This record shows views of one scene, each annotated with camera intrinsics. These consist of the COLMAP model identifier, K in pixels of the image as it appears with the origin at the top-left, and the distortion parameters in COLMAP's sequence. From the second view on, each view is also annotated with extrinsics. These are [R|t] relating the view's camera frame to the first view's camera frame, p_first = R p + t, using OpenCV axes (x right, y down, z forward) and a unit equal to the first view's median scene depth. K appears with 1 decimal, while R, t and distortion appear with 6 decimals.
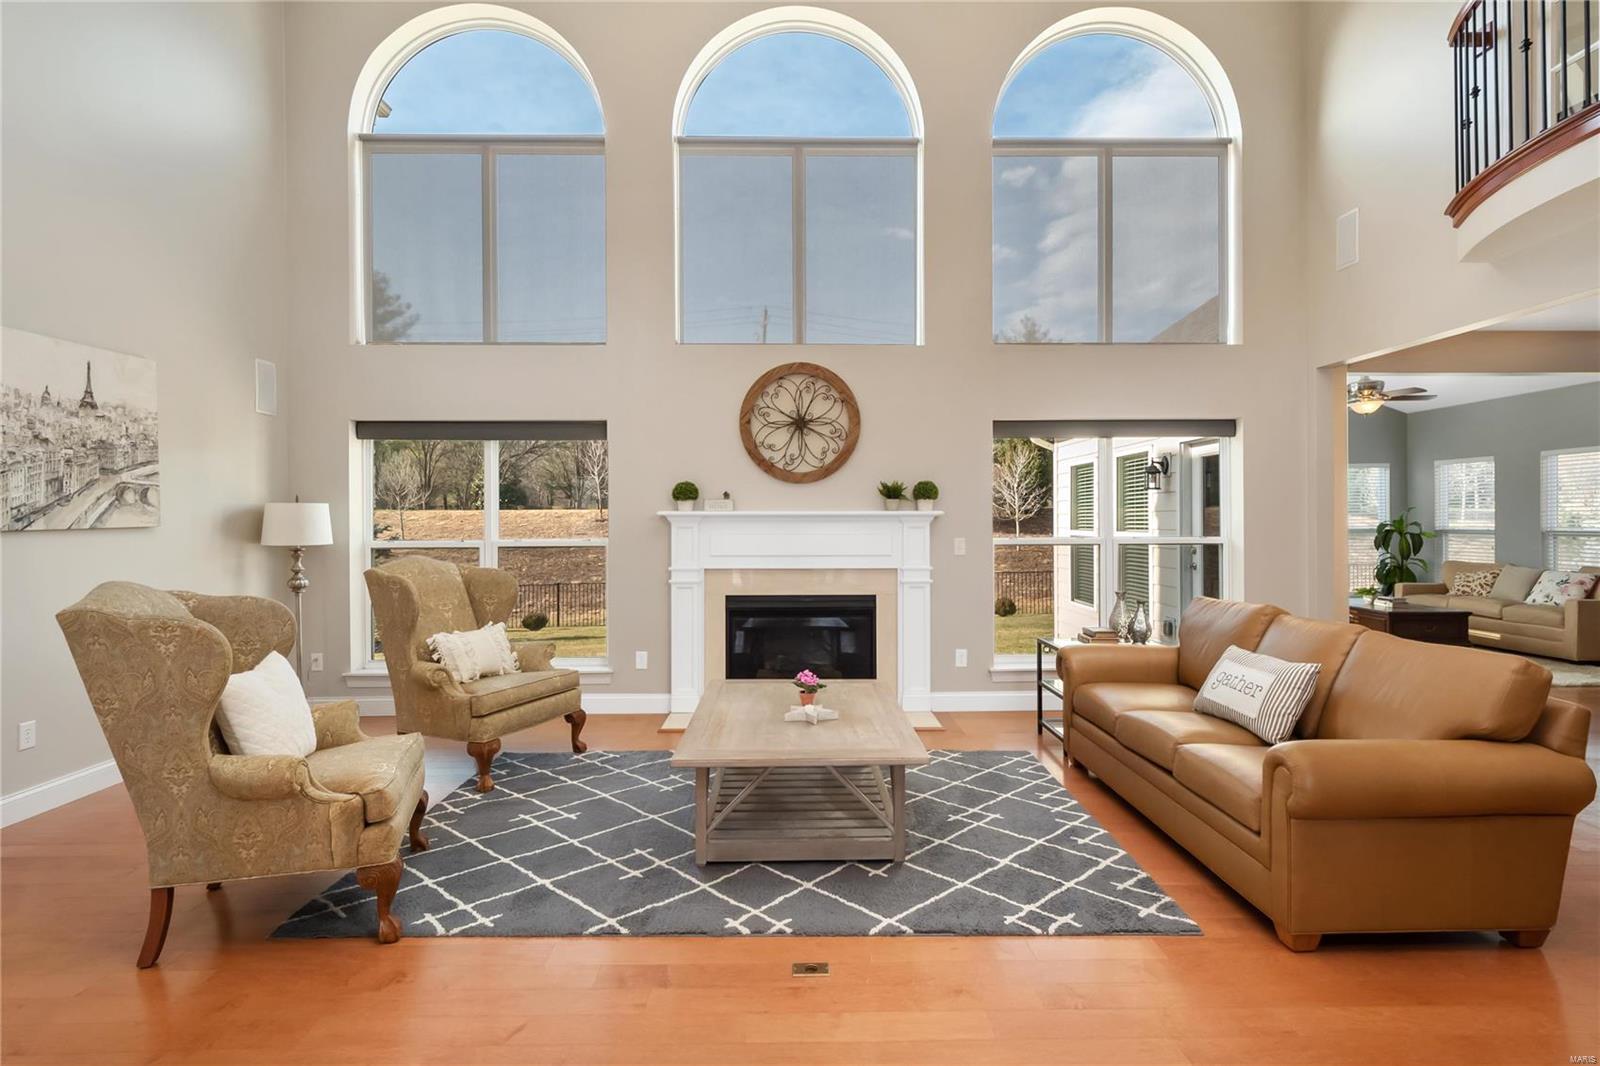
lens RADIAL K [[834.8, 0, 809.8], [0, 834.8, 523.8], [0, 0, 1]] dist [0.004900, -0.005529]
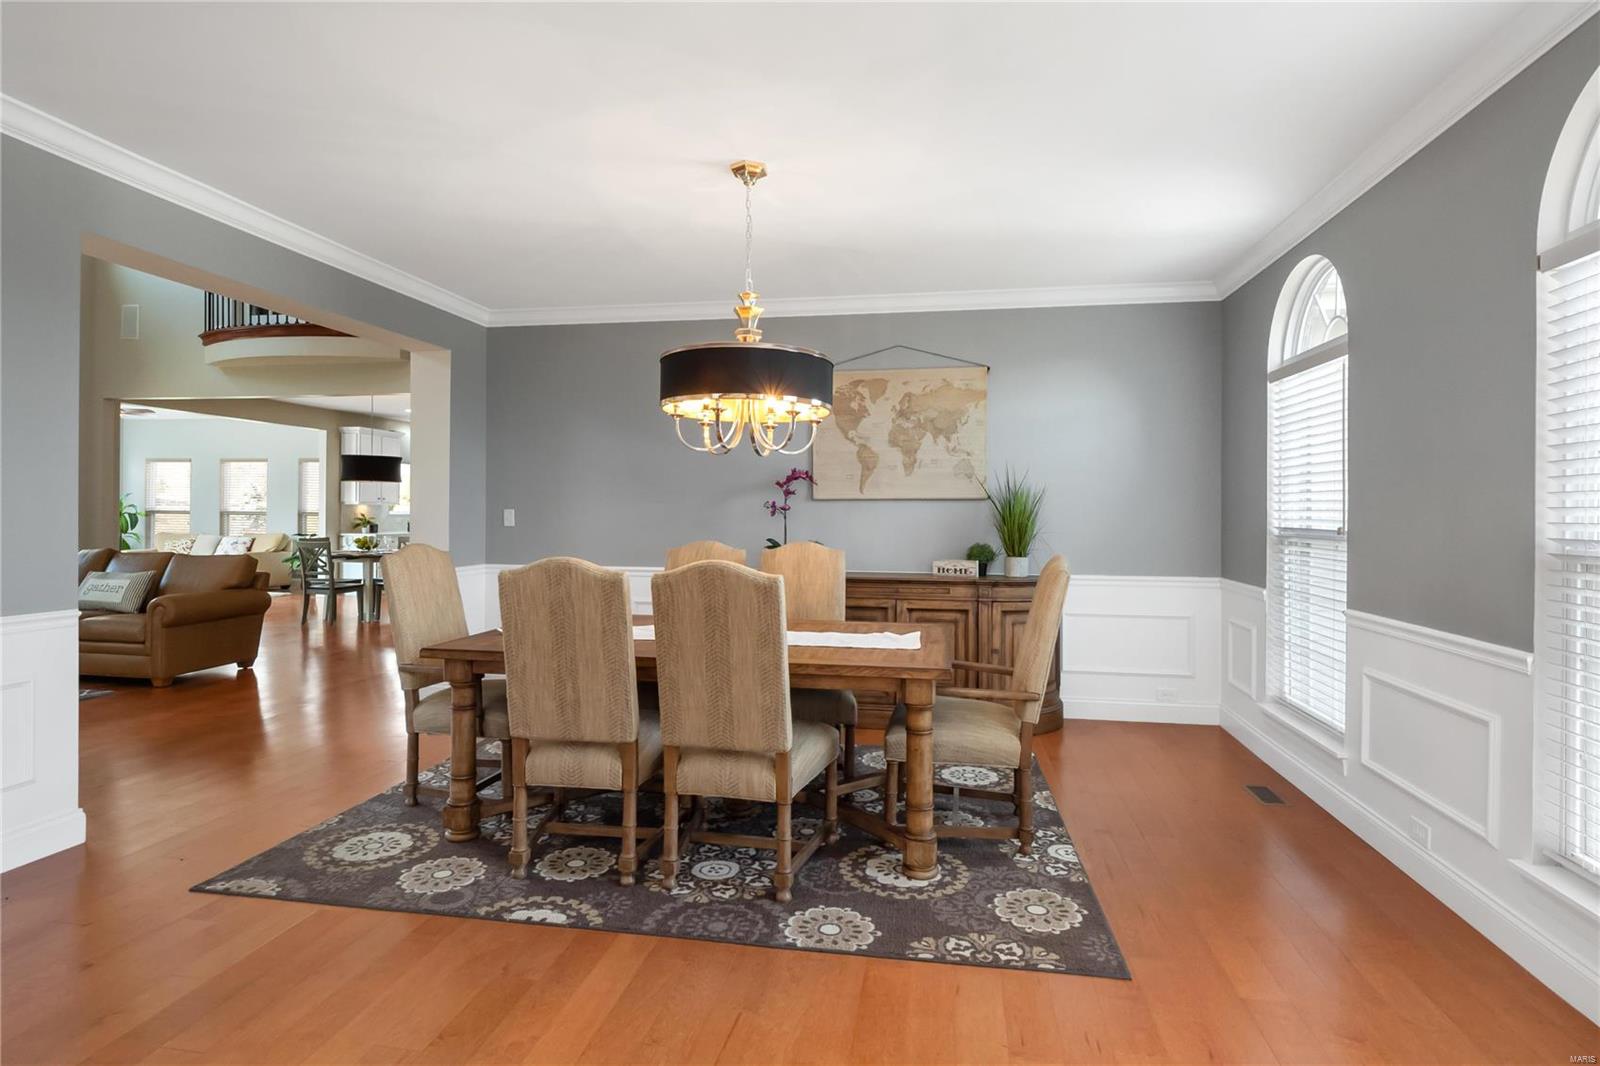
lens RADIAL K [[834.8, 0, 806.0], [0, 834.8, 503.5], [0, 0, 1]] dist [0.004900, -0.005529]
pose [[0.204142, 0.017078, 0.978792, -0.592664], [-0.006041, 0.999851, -0.016186, 0.017466], [-0.978923, -0.002609, 0.204215, -0.535759]]
